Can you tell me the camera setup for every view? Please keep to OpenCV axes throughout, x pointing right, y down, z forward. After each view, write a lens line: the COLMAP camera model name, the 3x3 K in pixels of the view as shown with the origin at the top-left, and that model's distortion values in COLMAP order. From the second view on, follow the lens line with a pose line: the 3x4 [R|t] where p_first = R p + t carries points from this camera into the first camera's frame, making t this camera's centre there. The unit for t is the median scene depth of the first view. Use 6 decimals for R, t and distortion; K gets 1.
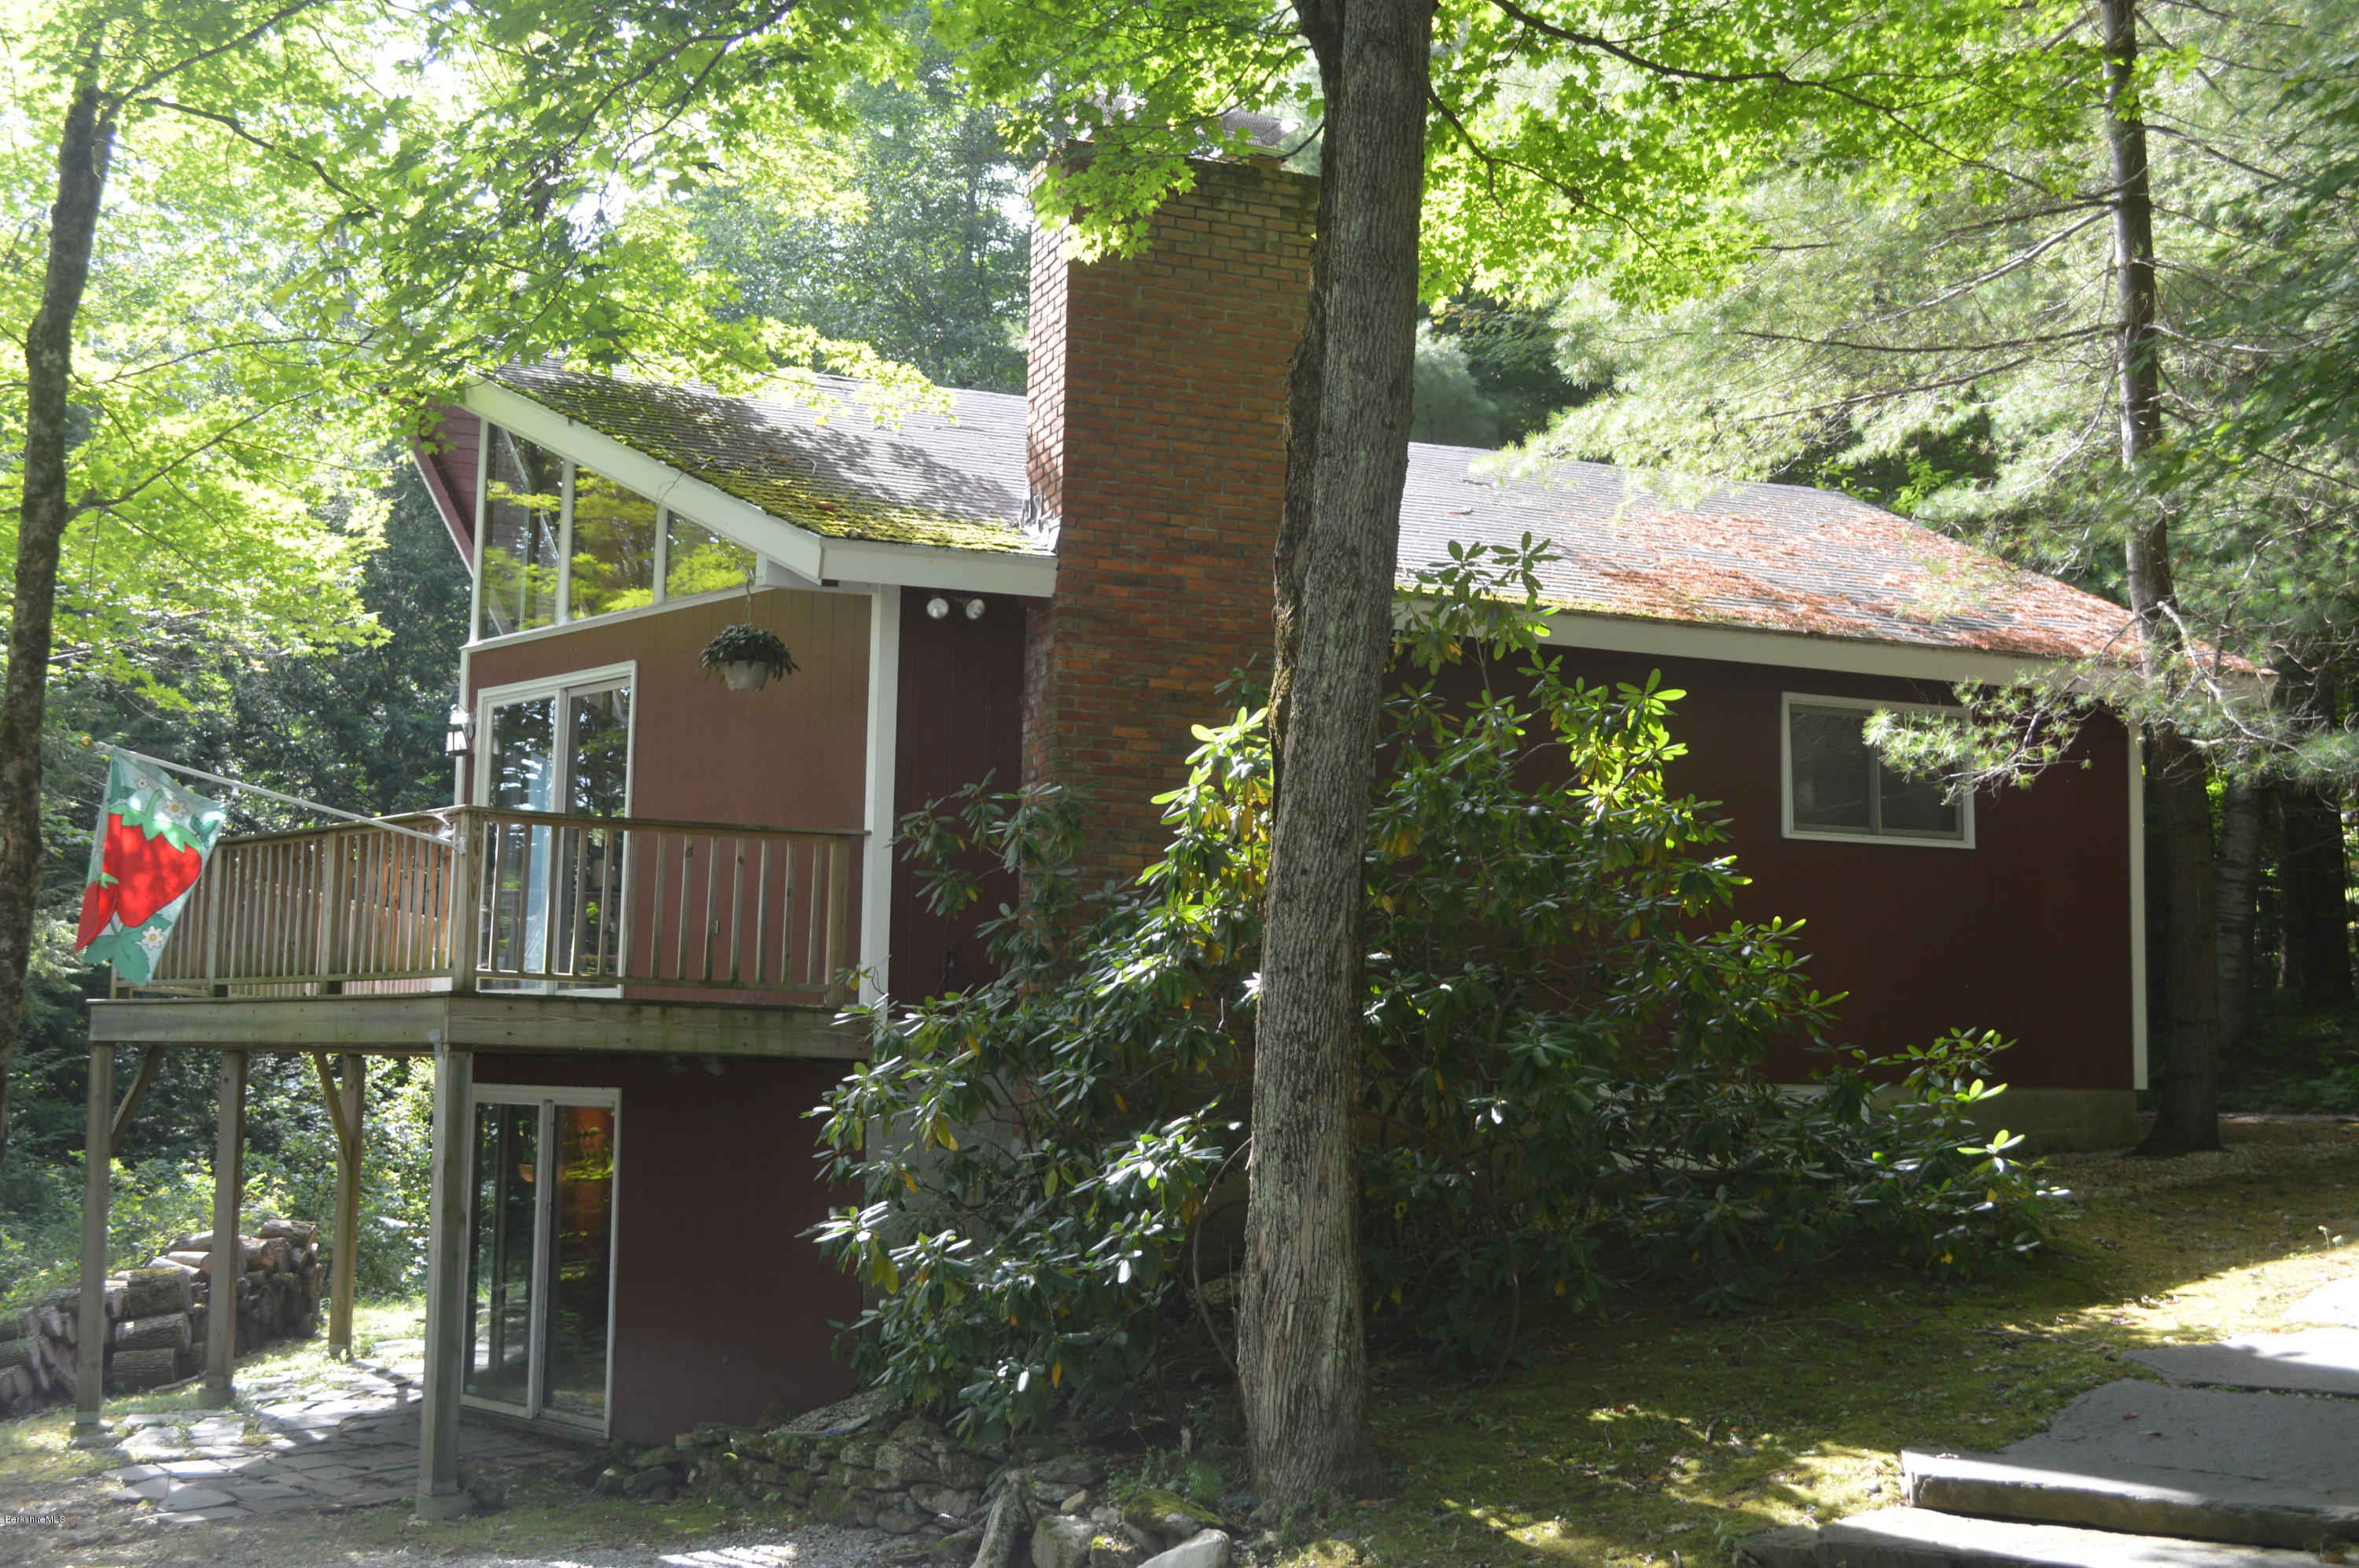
lens RADIAL K [[2694.5, 0, 1179.5], [0, 2694.5, 784.0], [0, 0, 1]] dist [-0.048478, 0.020686]
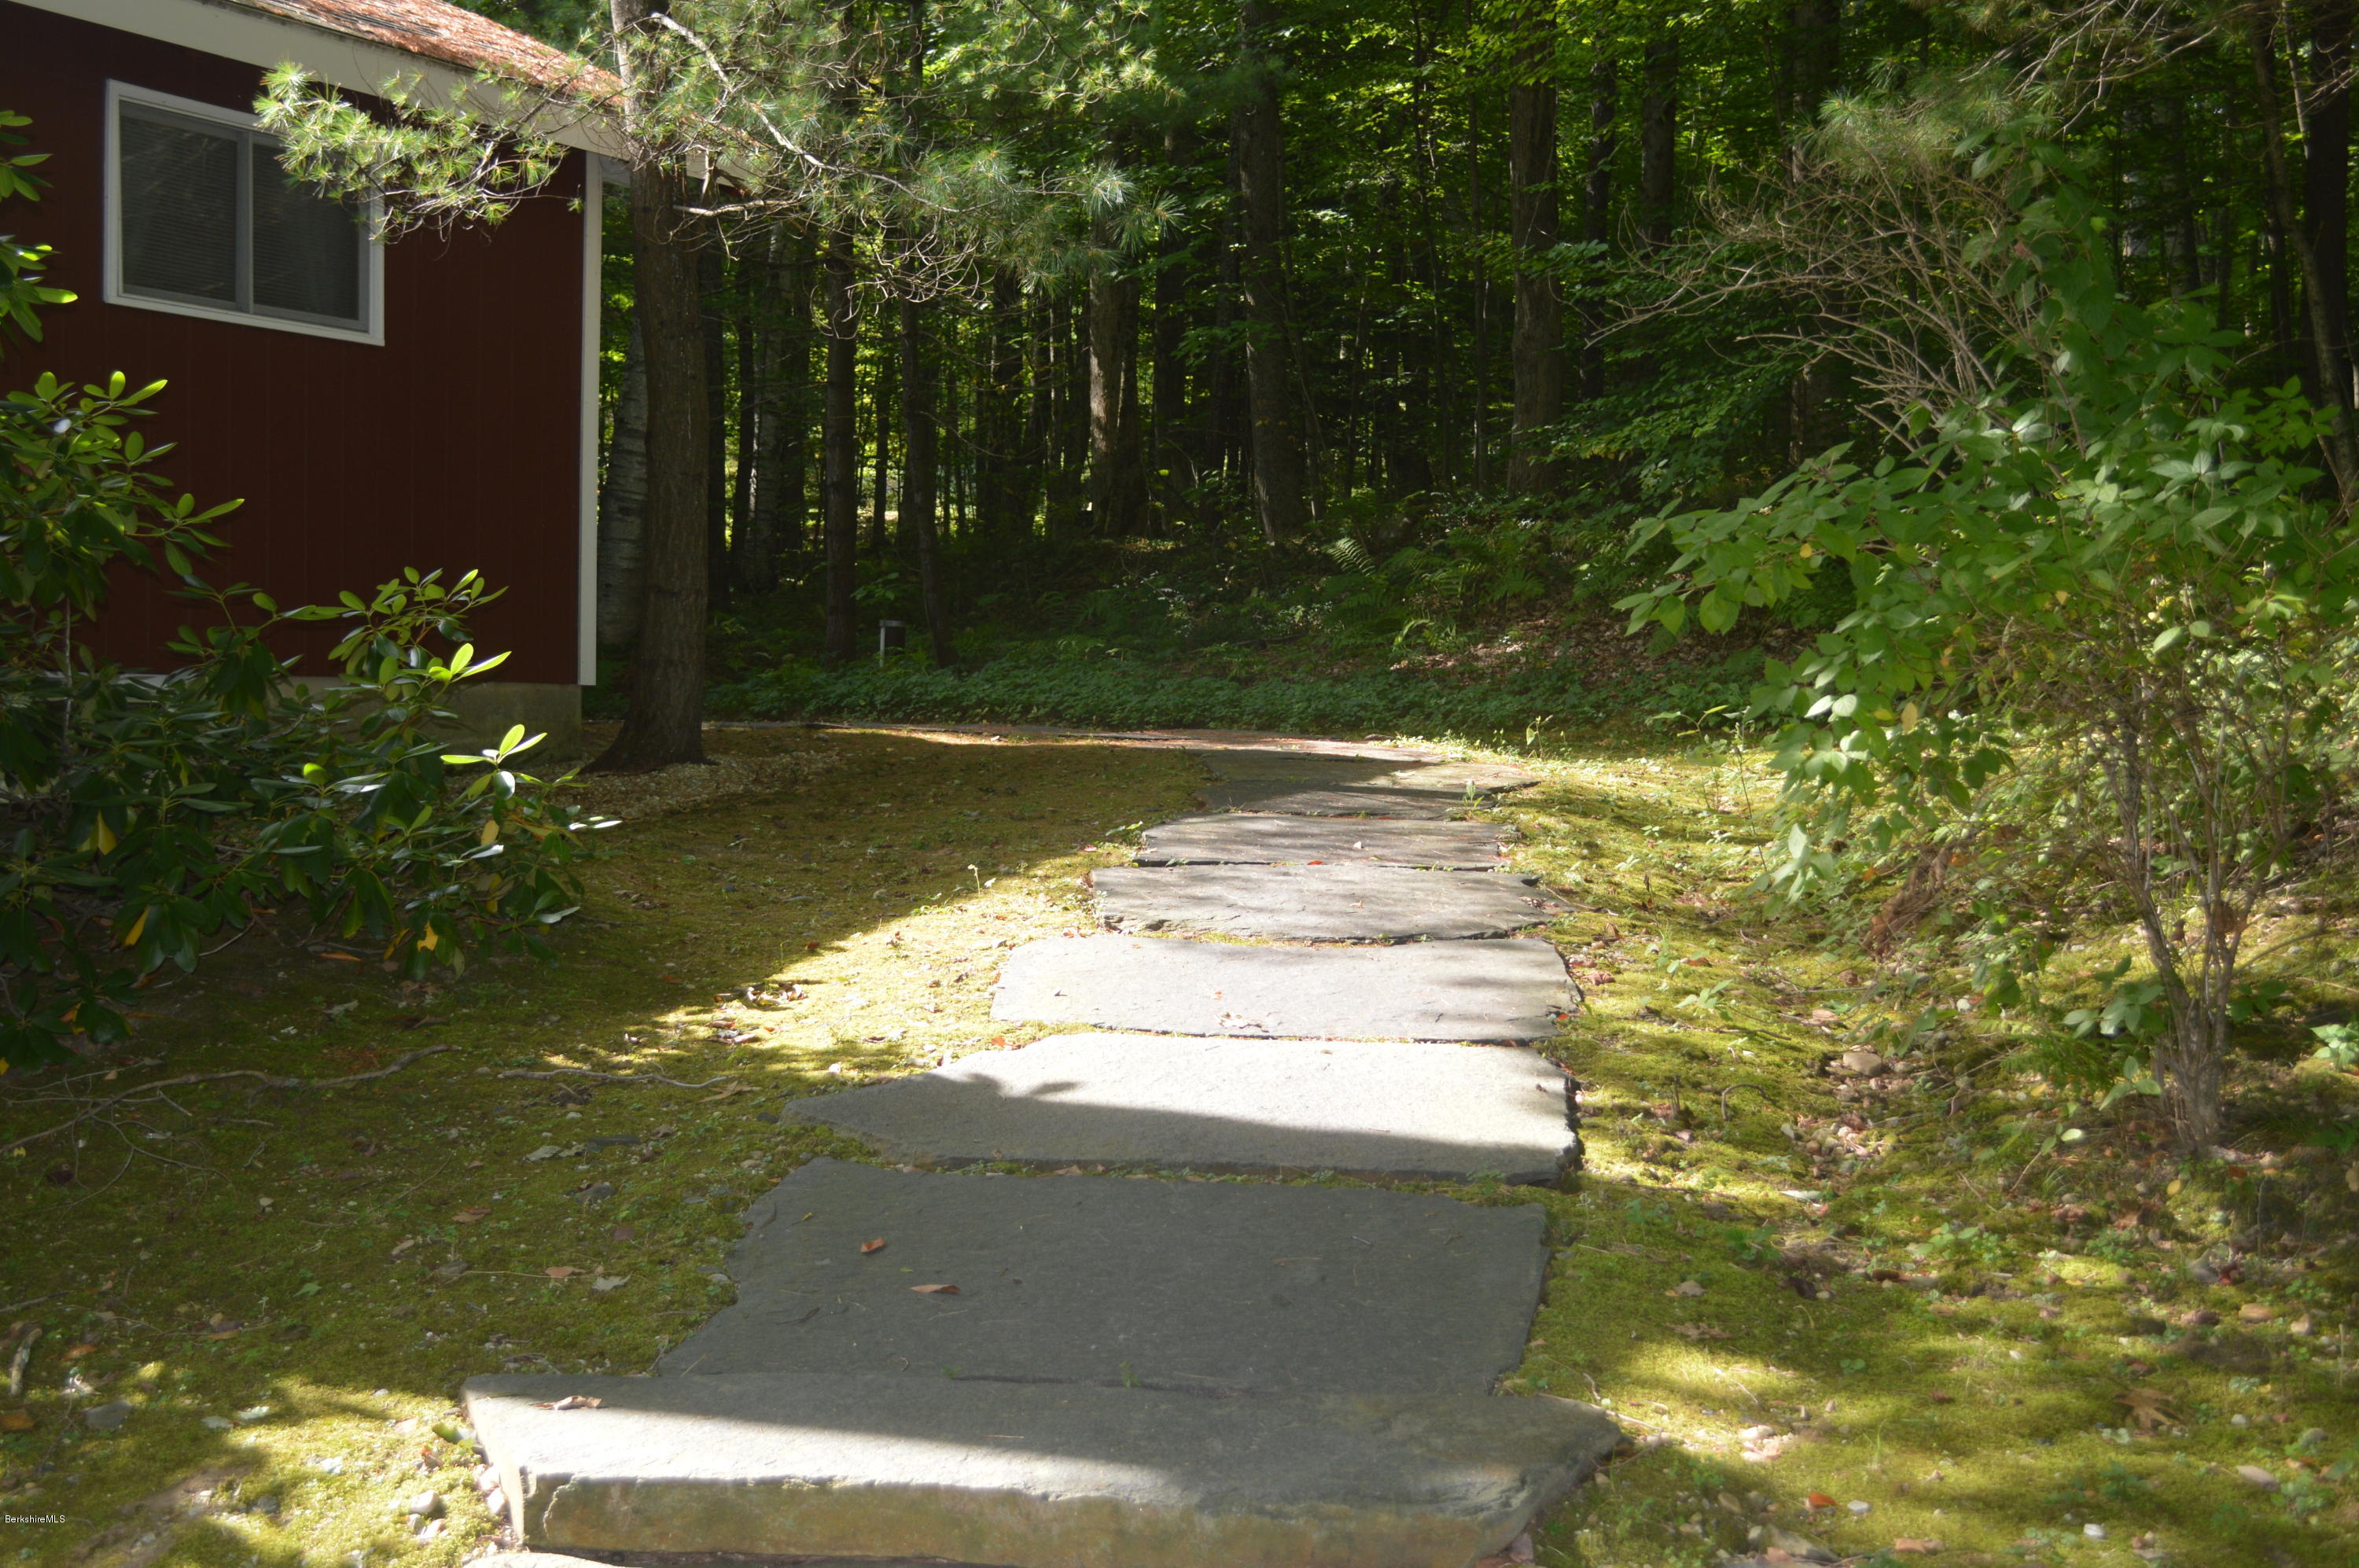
lens RADIAL K [[2694.5, 0, 1179.5], [0, 2694.5, 784.0], [0, 0, 1]] dist [-0.048478, 0.020686]
pose [[0.813244, -0.020759, 0.581553, 0.076946], [-0.059253, 0.991215, 0.118242, 0.062031], [-0.578898, -0.130618, 0.804870, 0.425124]]
